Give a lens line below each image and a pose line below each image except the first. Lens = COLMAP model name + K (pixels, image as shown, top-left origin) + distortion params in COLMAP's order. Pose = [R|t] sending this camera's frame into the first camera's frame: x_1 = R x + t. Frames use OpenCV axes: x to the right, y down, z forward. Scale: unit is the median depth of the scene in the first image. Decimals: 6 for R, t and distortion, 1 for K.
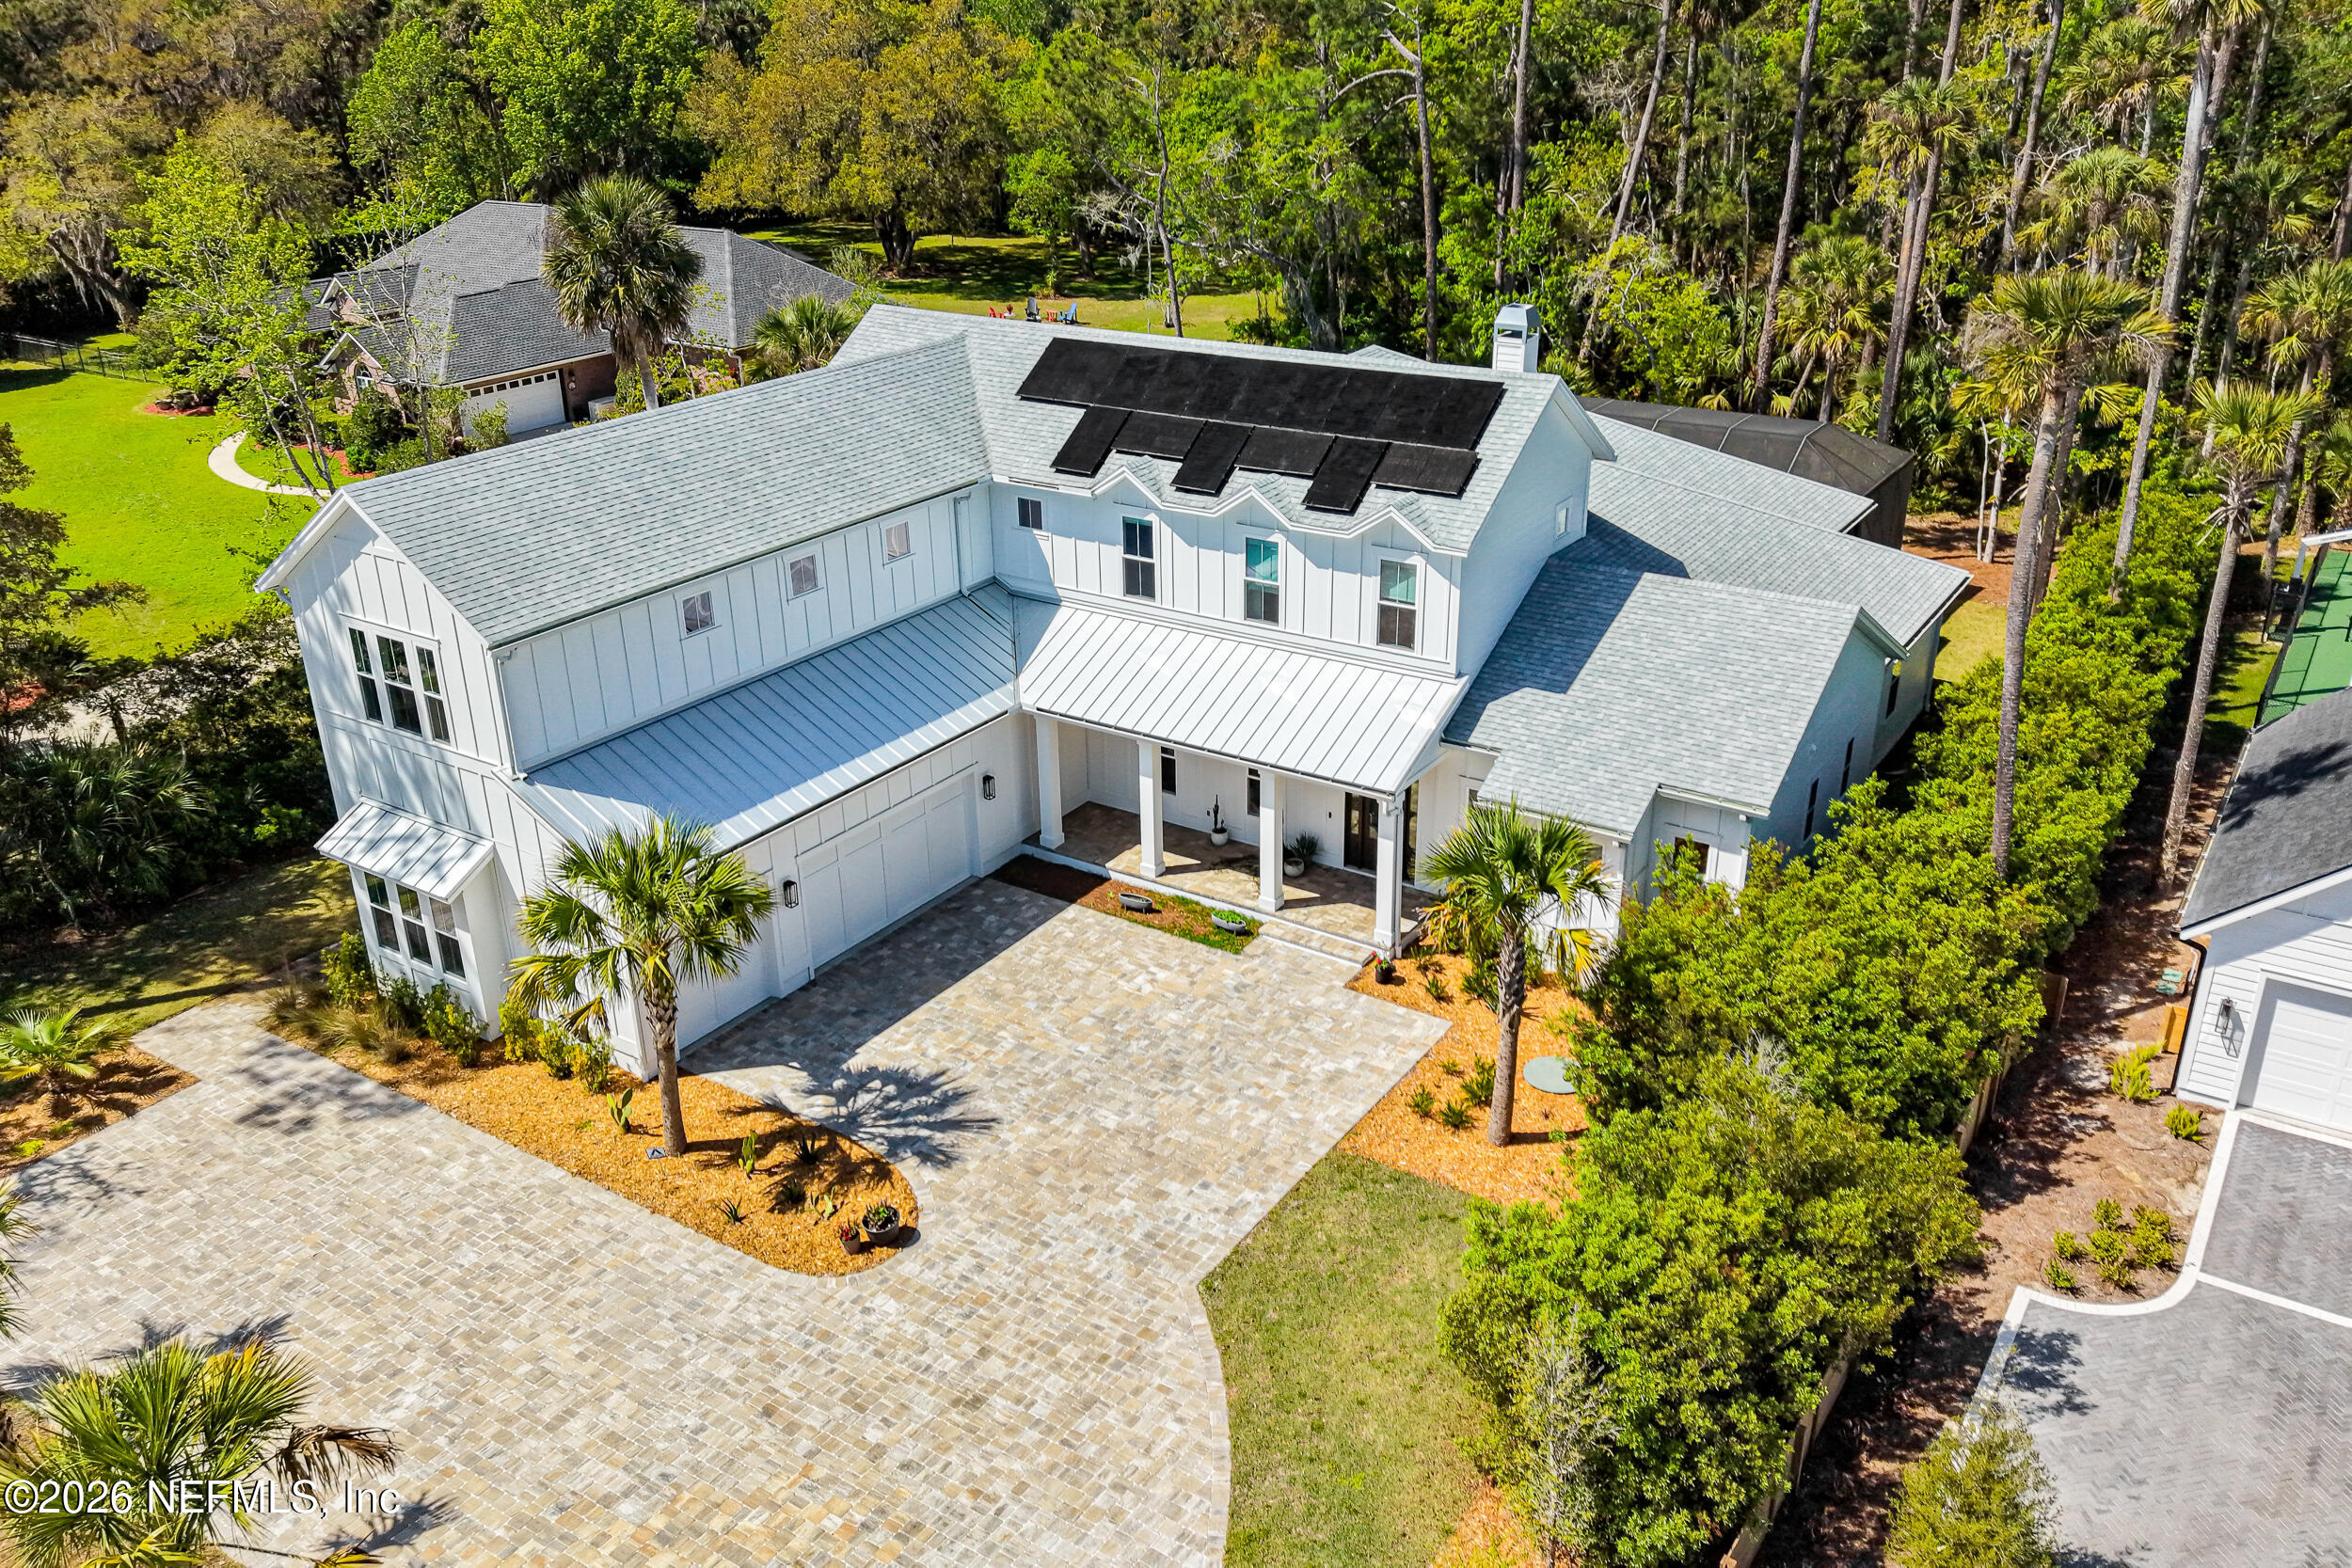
lens RADIAL K [[1857.7, 0, 1168.5], [0, 1857.7, 781.4], [0, 0, 1]] dist [0.033690, -0.037783]
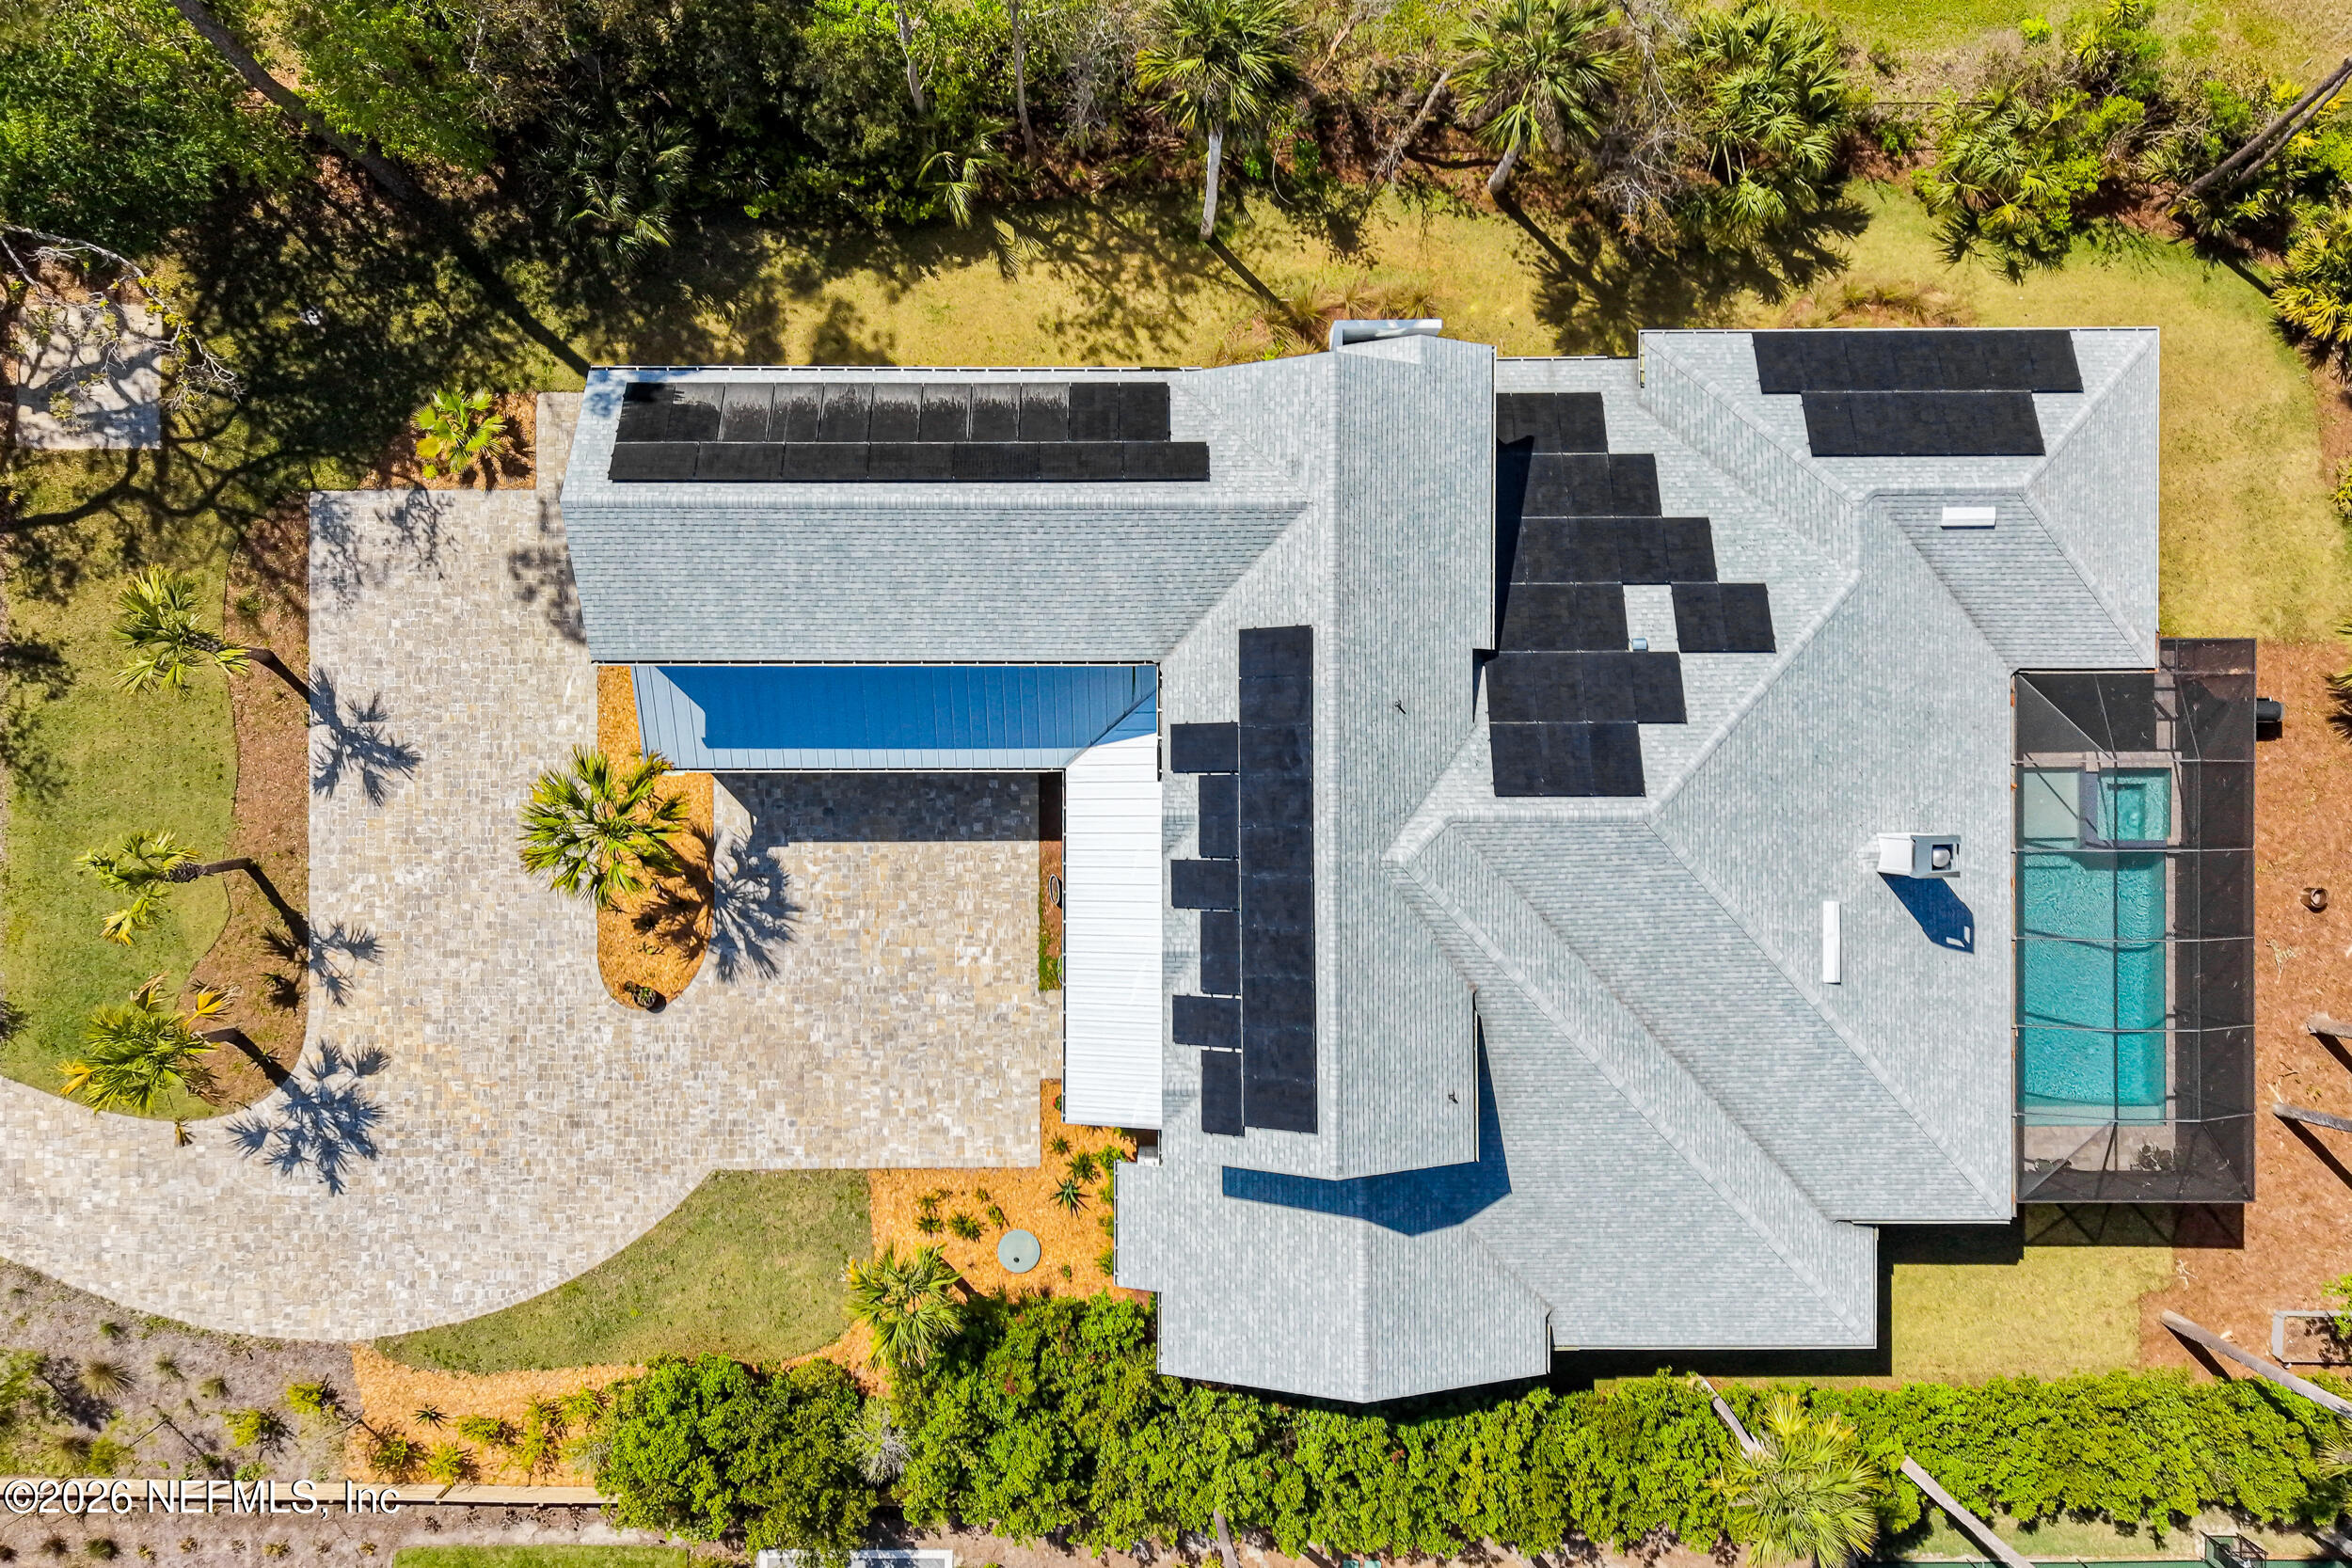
lens RADIAL K [[1973.4, 0, 1176.0], [0, 1973.4, 784.0], [0, 0, 1]] dist [0.001226, 0.051607]
pose [[0.560931, 0.827674, 0.017654, -0.063029], [-0.344264, 0.213815, 0.914202, -1.411314], [0.752887, -0.518882, 0.404874, 0.629390]]
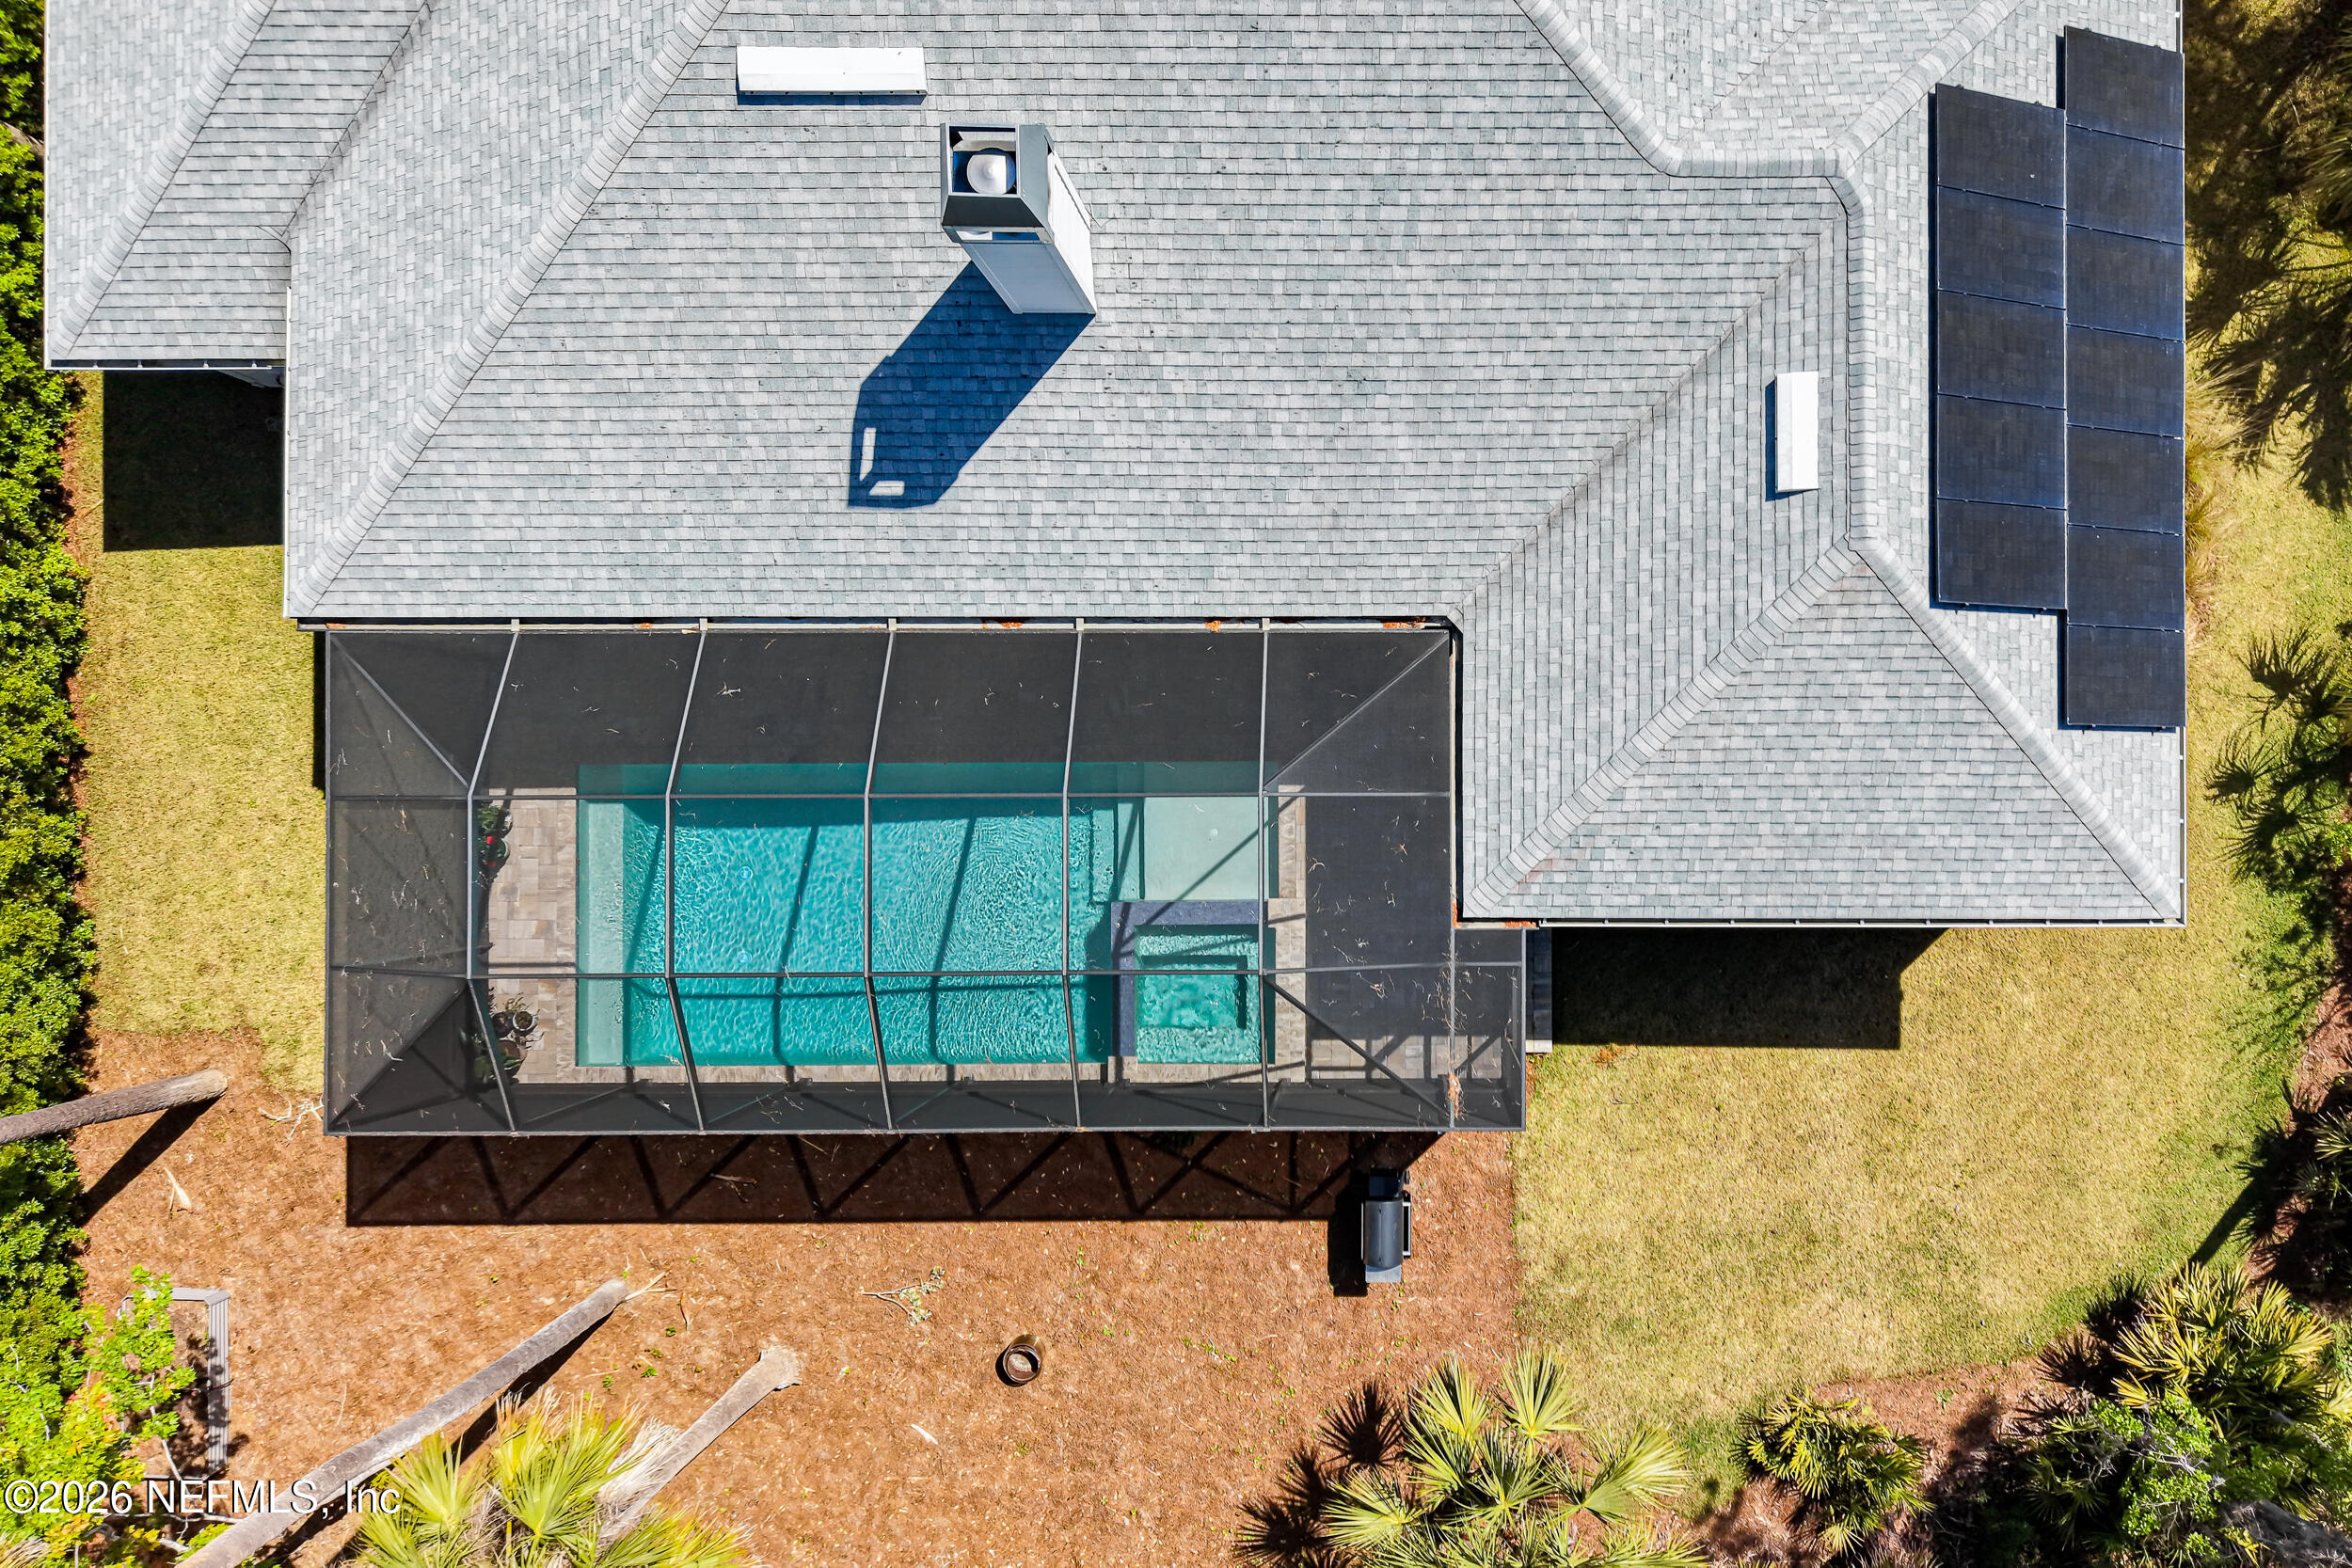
lens RADIAL K [[1831.6, 0, 1449.8], [0, 1831.6, 748.8], [0, 0, 1]] dist [0.047910, 0.000623]
pose [[-0.829219, 0.558884, -0.006677, 0.267905], [-0.228406, -0.327936, 0.916673, -0.915834], [0.510124, 0.761647, 0.399583, 1.492447]]
